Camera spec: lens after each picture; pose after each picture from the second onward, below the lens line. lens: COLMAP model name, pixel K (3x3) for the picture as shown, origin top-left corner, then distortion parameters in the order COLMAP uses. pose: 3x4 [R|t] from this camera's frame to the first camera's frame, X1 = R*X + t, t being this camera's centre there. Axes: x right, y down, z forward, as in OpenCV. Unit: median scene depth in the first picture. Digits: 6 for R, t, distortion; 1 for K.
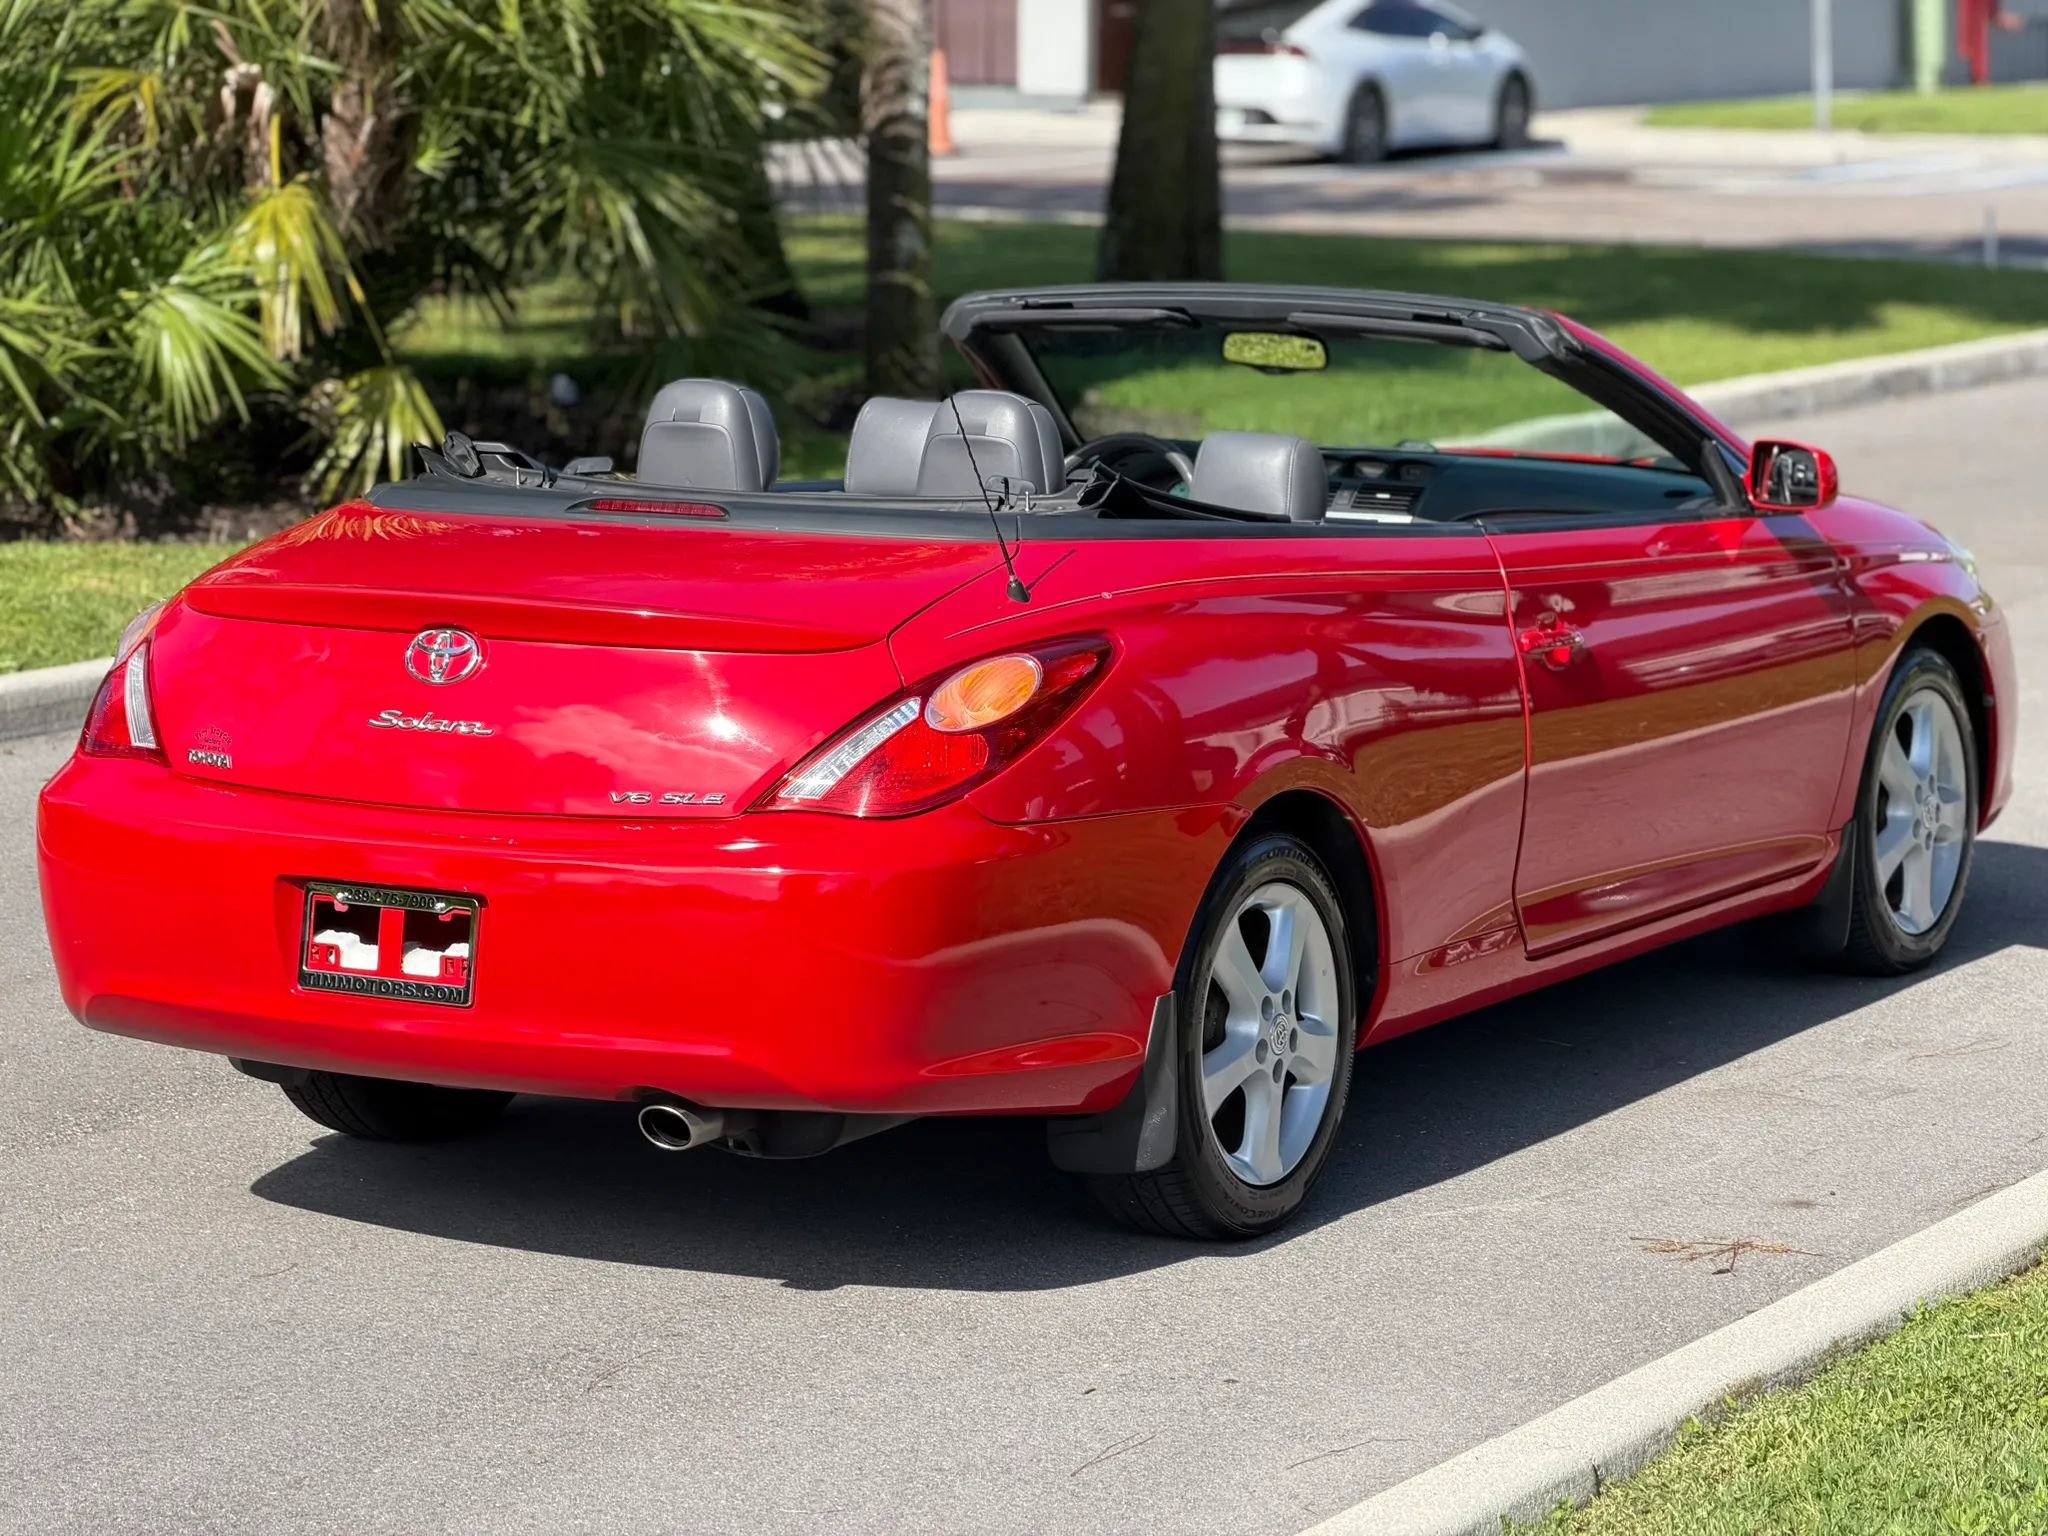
lens RADIAL K [[5775.1, 0, 1024.0], [0, 5775.1, 768.0], [0, 0, 1]] dist [0.300732, -0.525788]
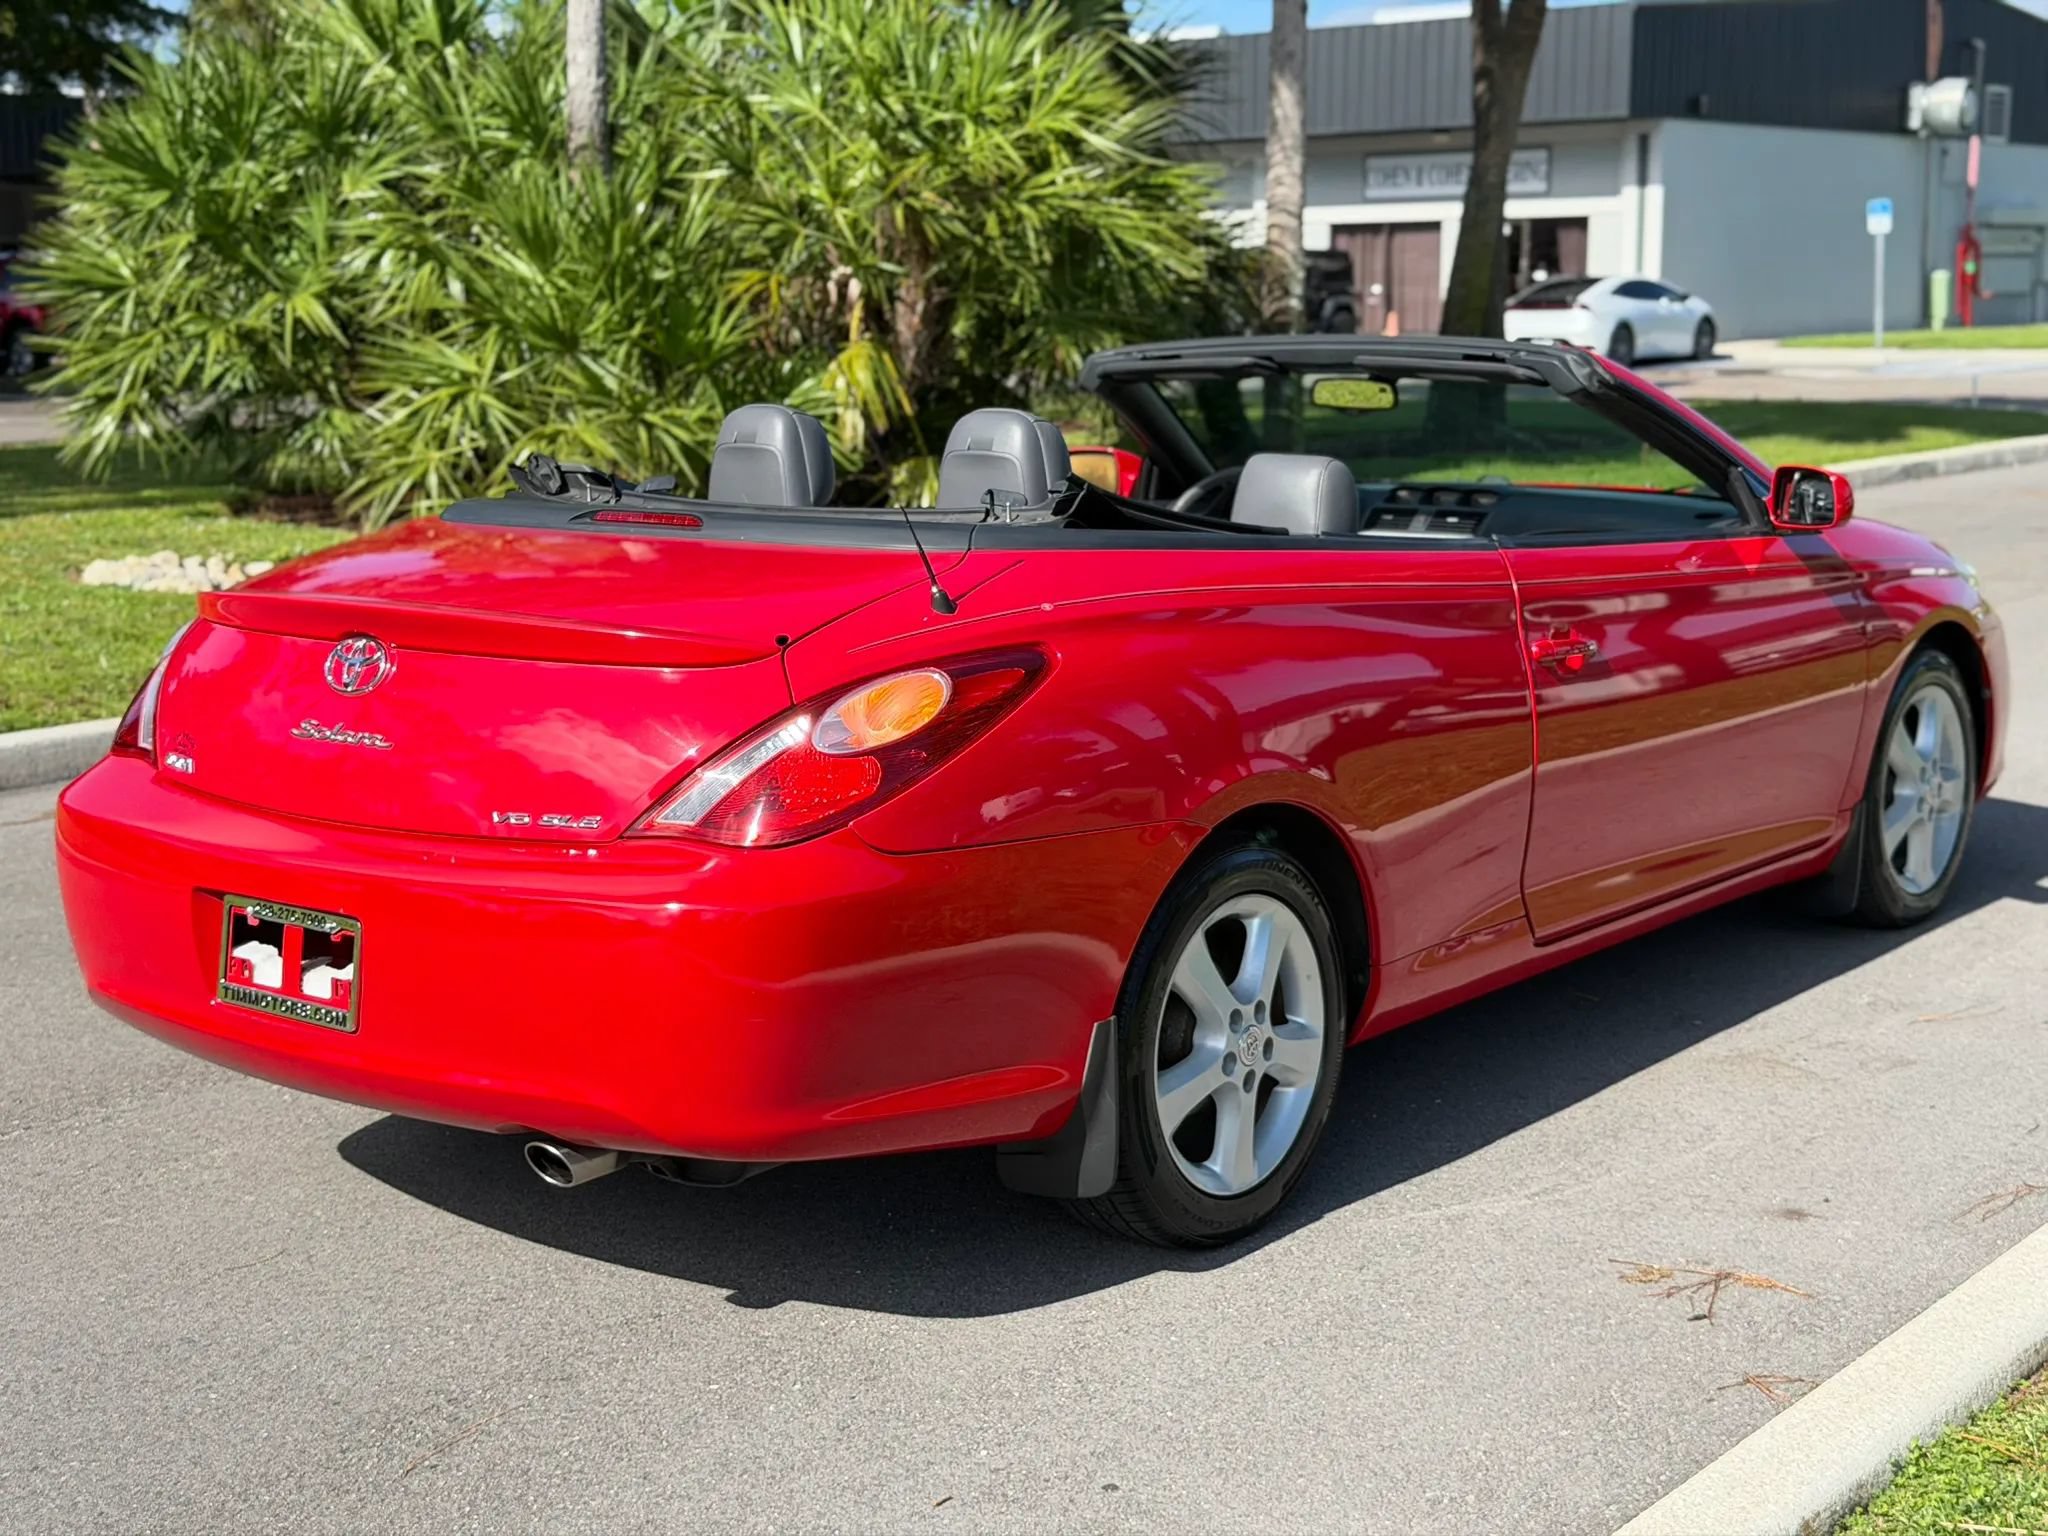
lens RADIAL K [[2838.2, 0, 1021.8], [0, 2838.2, 783.4], [0, 0, 1]] dist [0.175017, -0.240441]
pose [[0.988601, 0.013265, -0.149972, 0.066495], [-0.007986, 0.999329, 0.035750, -0.014082], [0.150345, -0.034145, 0.988044, 0.432188]]
